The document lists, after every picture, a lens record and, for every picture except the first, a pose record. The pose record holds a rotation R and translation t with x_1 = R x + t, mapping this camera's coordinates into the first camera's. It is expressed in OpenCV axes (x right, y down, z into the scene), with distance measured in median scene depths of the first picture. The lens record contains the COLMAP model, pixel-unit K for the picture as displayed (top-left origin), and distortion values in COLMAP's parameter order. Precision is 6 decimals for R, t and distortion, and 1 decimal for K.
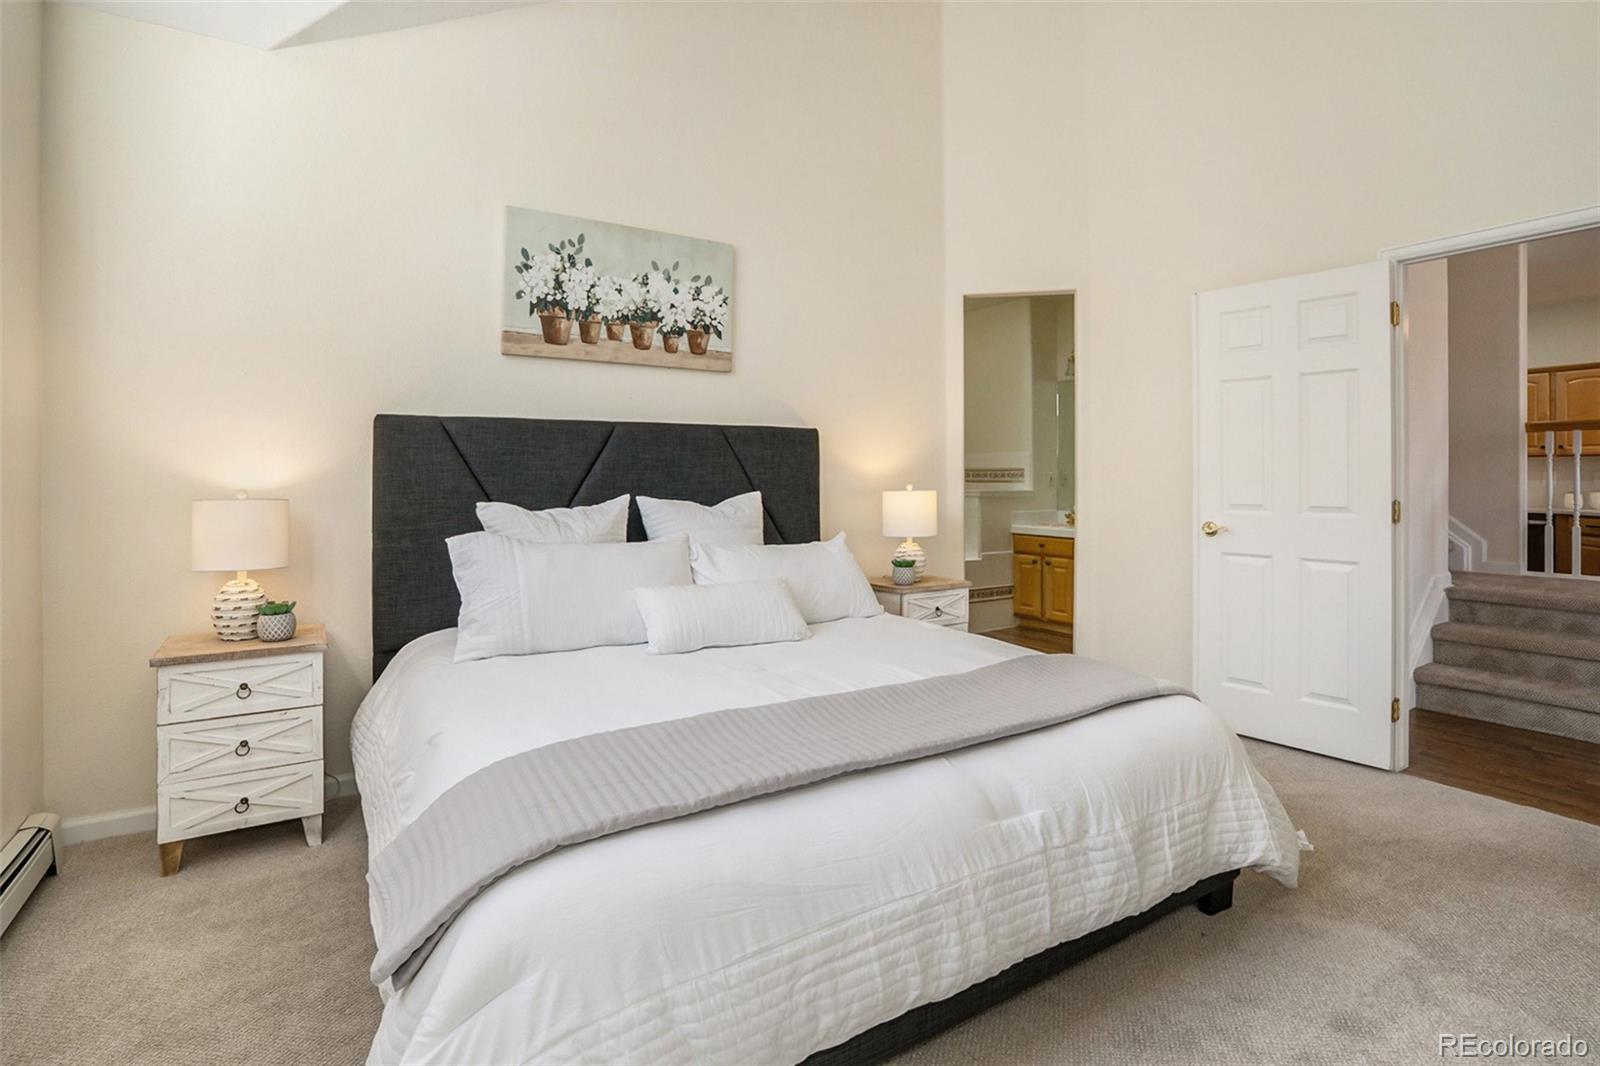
lens RADIAL K [[763.8, 0, 731.4], [0, 763.8, 473.4], [0, 0, 1]] dist [-0.005319, -0.000111]
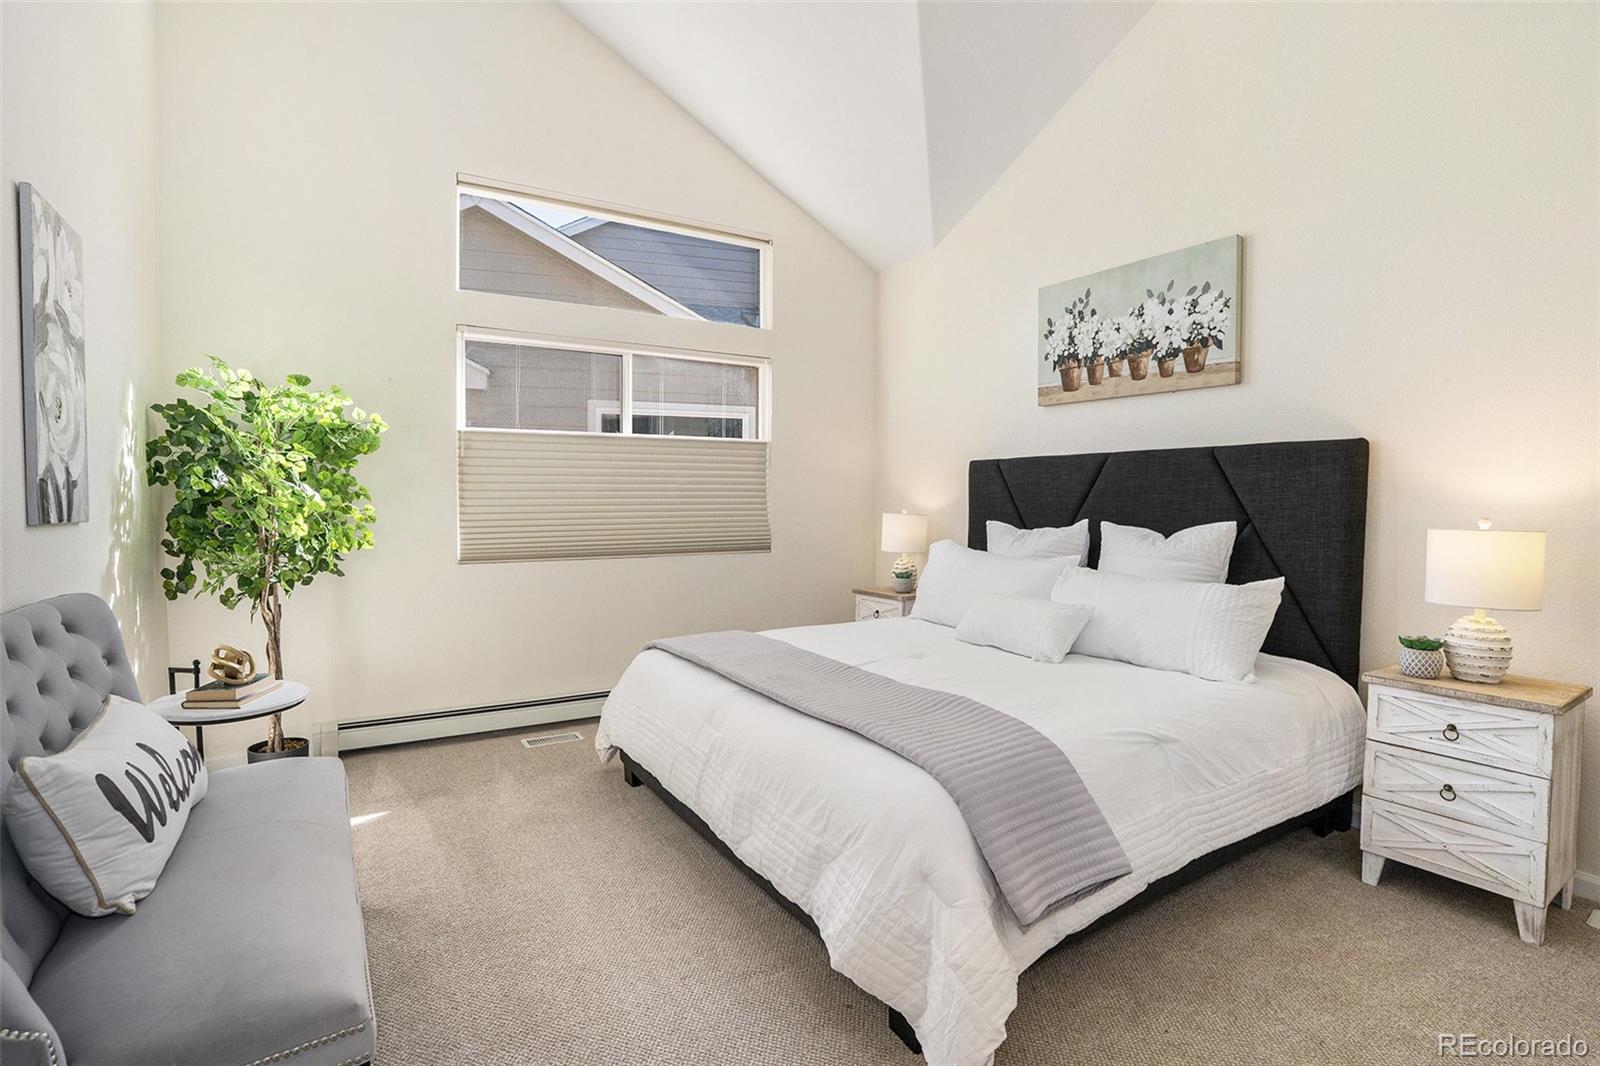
lens RADIAL K [[763.8, 0, 794.5], [0, 763.8, 531.0], [0, 0, 1]] dist [-0.005319, -0.000111]
pose [[0.067283, 0.042266, -0.996838, 0.887739], [-0.003432, 0.999106, 0.042130, -0.000743], [0.997728, 0.000587, 0.067368, 0.471176]]
